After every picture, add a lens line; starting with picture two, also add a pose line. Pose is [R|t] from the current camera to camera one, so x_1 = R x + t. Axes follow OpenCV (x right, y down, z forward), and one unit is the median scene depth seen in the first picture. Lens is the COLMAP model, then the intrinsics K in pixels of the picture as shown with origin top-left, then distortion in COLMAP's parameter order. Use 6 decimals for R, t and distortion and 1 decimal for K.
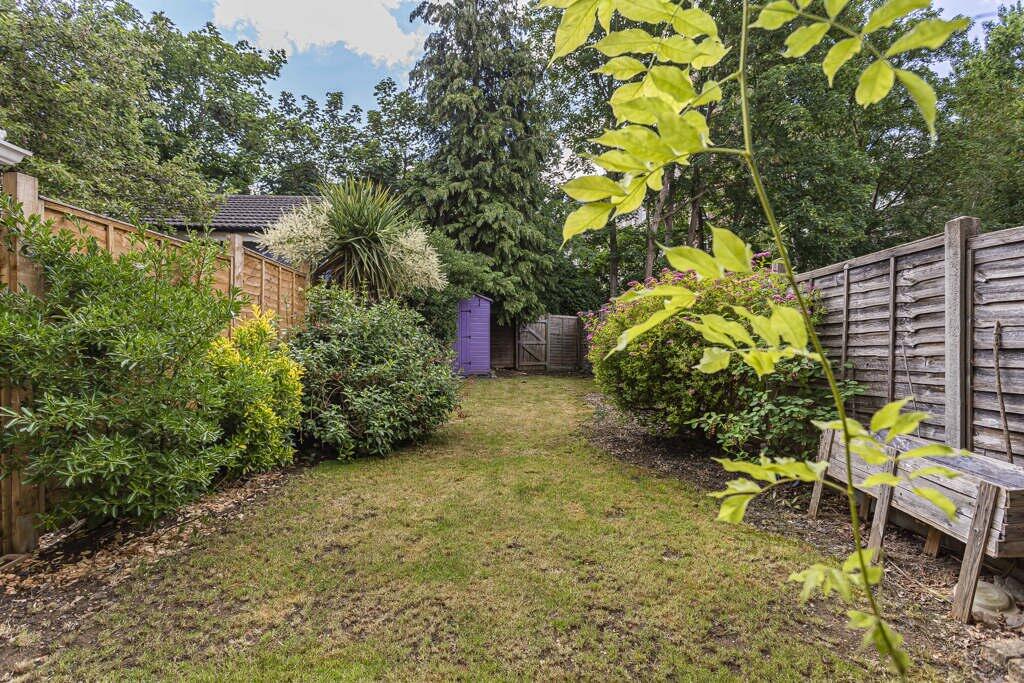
lens RADIAL K [[489.0, 0, 512.7], [0, 489.0, 349.9], [0, 0, 1]] dist [-0.002560, 0.000660]
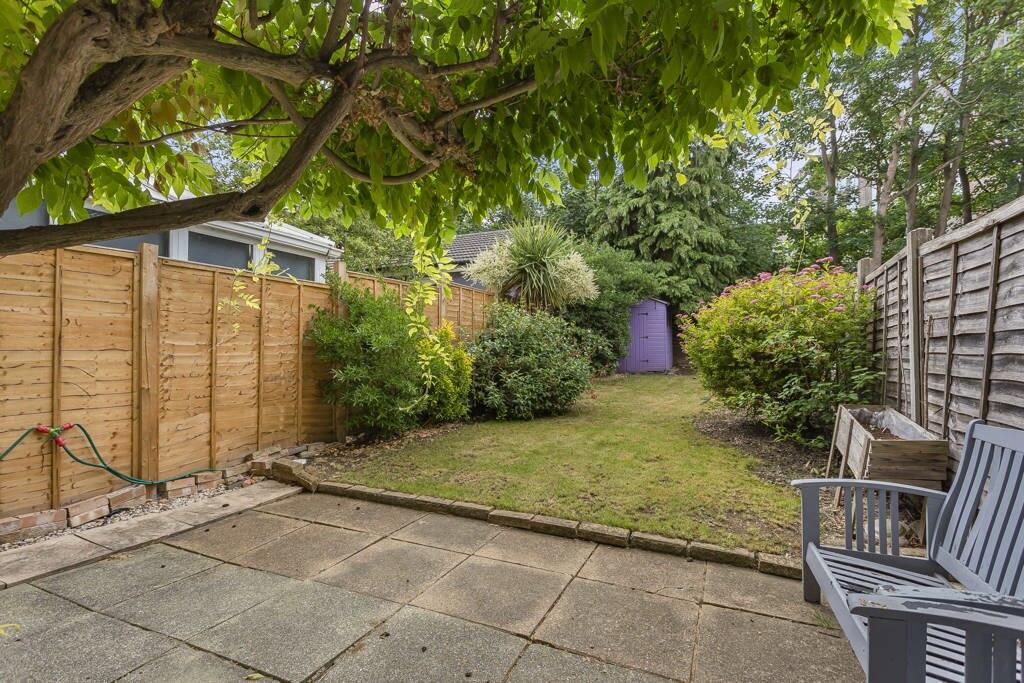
lens RADIAL K [[489.0, 0, 509.2], [0, 489.0, 341.7], [0, 0, 1]] dist [-0.002560, 0.000660]
pose [[0.892589, -0.011387, -0.450728, 0.240313], [0.001889, 0.999767, -0.021517, 0.012592], [0.450868, 0.018354, 0.892402, -0.222647]]
